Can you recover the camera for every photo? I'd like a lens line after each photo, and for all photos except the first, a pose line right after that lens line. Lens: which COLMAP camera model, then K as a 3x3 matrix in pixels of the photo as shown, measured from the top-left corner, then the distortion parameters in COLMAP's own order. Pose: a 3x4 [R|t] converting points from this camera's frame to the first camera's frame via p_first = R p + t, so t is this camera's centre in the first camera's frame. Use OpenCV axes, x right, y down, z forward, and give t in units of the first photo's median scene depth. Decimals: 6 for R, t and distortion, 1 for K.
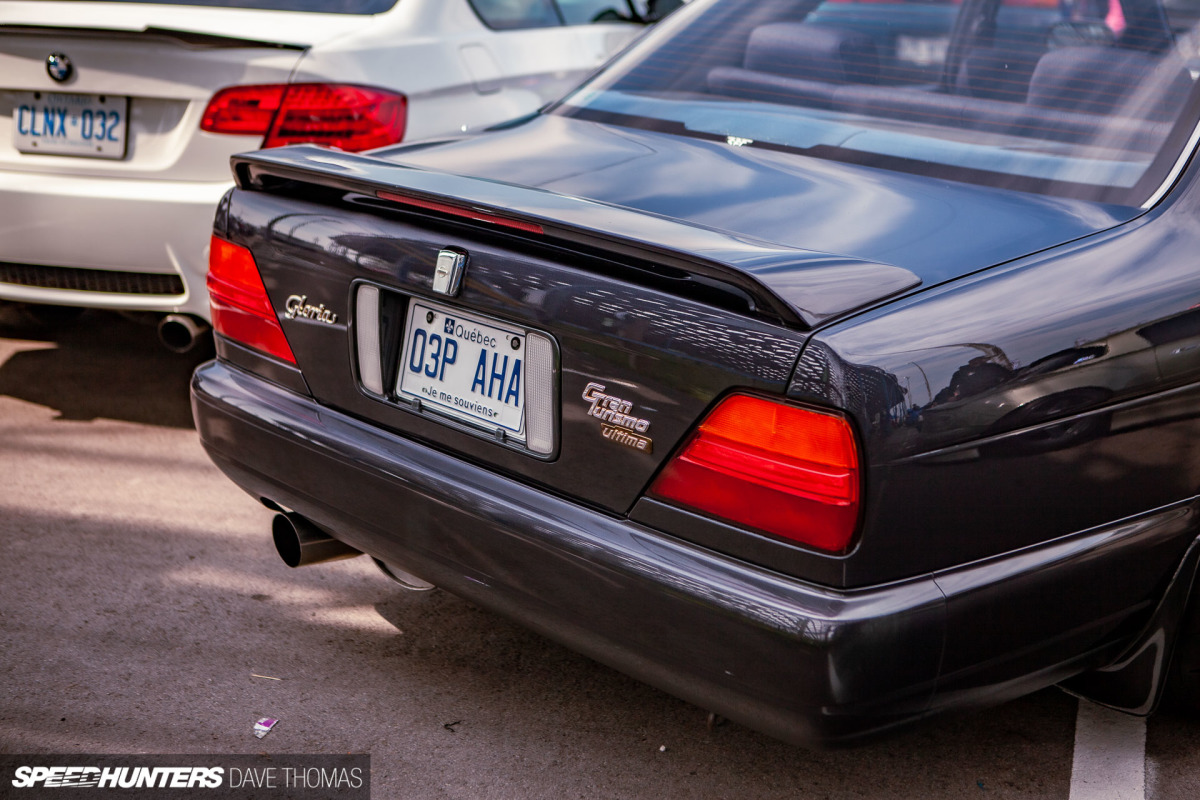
lens RADIAL K [[1866.1, 0, 602.3], [0, 1866.1, 397.1], [0, 0, 1]] dist [0.041897, 0.000000]
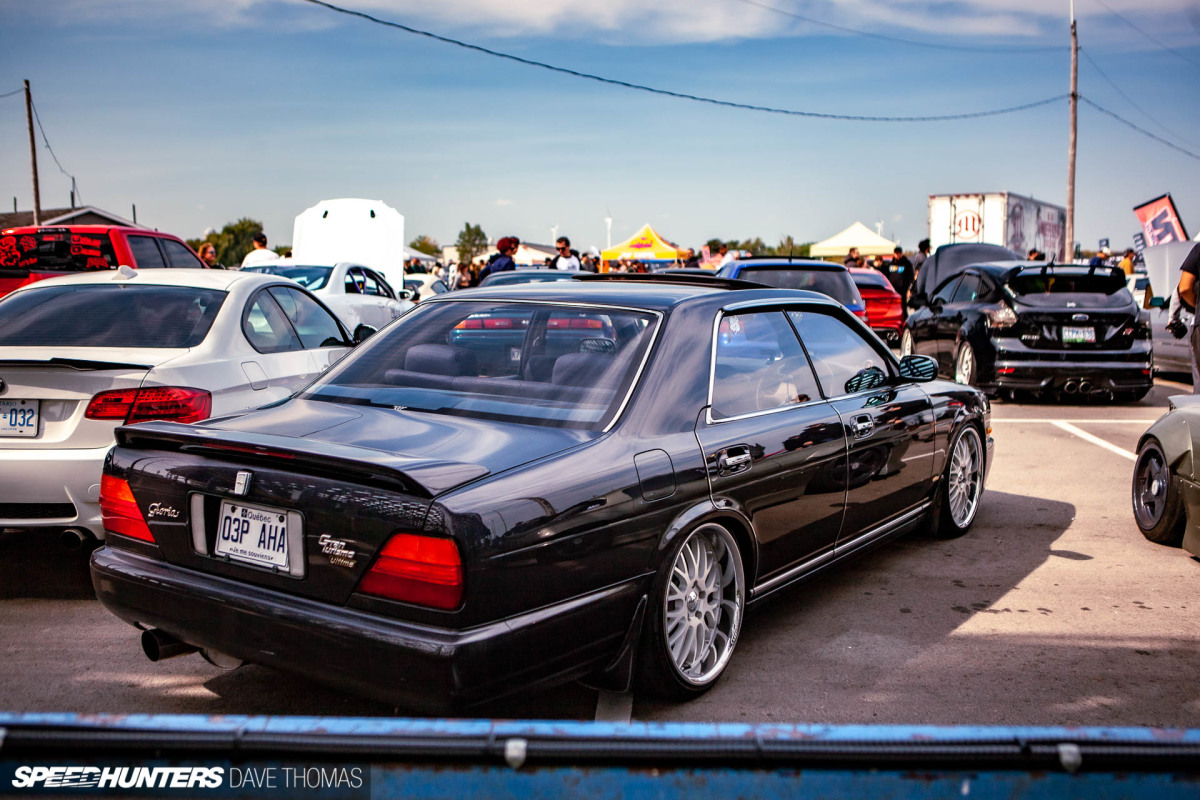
lens RADIAL K [[1177.4, 0, 592.7], [0, 1177.4, 396.7], [0, 0, 1]] dist [-0.015504, 0.000000]
pose [[0.975646, -0.041907, 0.215310, 0.007668], [0.073447, 0.987332, -0.140648, 0.033017], [-0.206689, 0.153037, 0.966364, -0.186855]]
